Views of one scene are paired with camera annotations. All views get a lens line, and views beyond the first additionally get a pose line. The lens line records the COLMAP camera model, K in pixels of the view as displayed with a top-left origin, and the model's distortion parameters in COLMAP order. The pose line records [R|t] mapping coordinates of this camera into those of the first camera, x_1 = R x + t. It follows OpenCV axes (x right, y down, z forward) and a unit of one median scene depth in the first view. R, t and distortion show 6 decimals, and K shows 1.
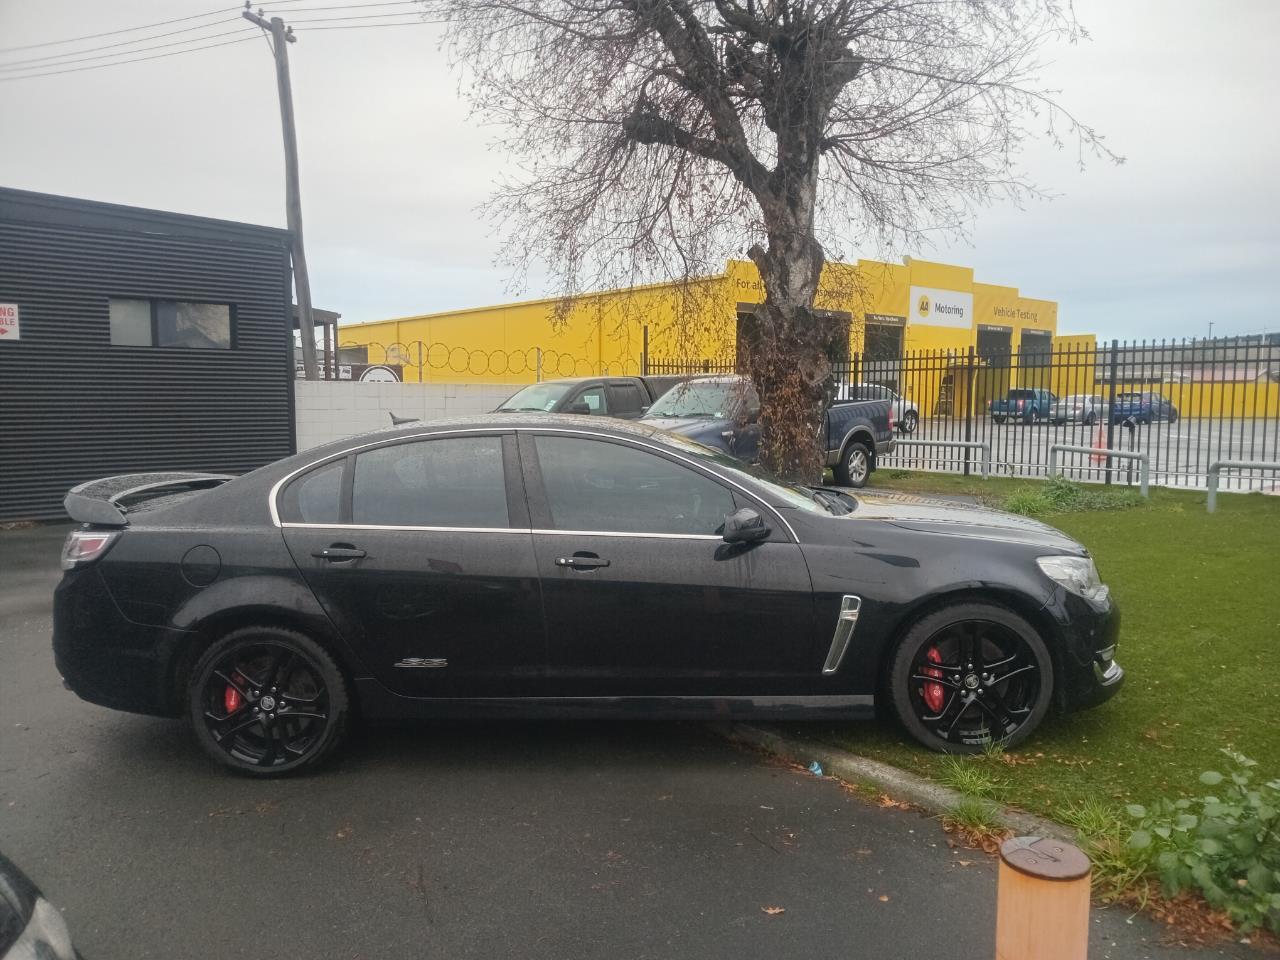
lens RADIAL K [[937.8, 0, 640.2], [0, 937.8, 488.2], [0, 0, 1]] dist [0.077545, -0.126813]
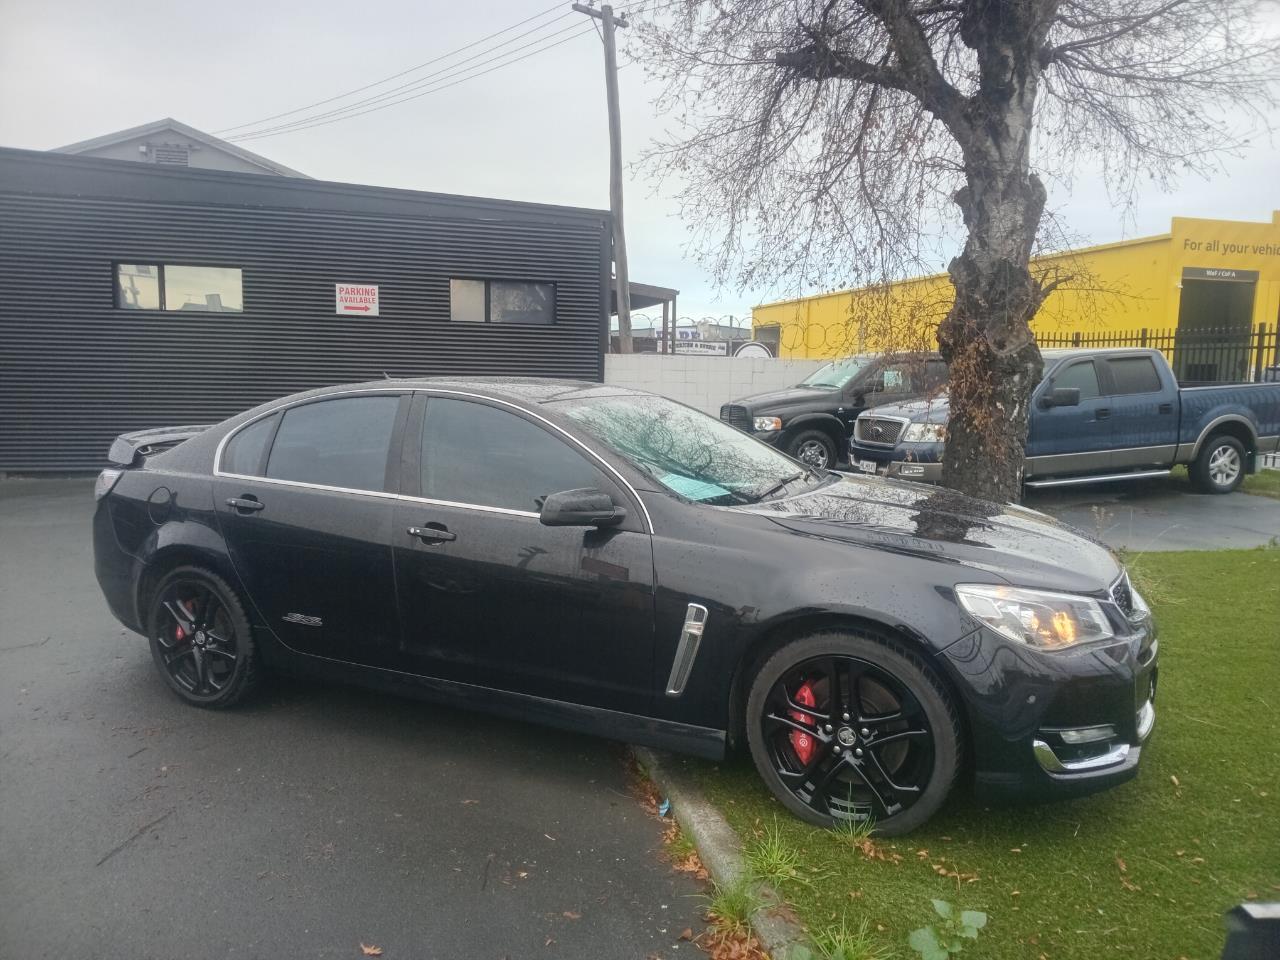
lens RADIAL K [[937.8, 0, 640.2], [0, 937.8, 488.2], [0, 0, 1]] dist [0.077545, -0.126813]
pose [[0.898740, 0.069481, -0.432942, 0.264438], [-0.060030, 0.997566, 0.035478, -0.005814], [0.434353, -0.005896, 0.900723, 0.127069]]
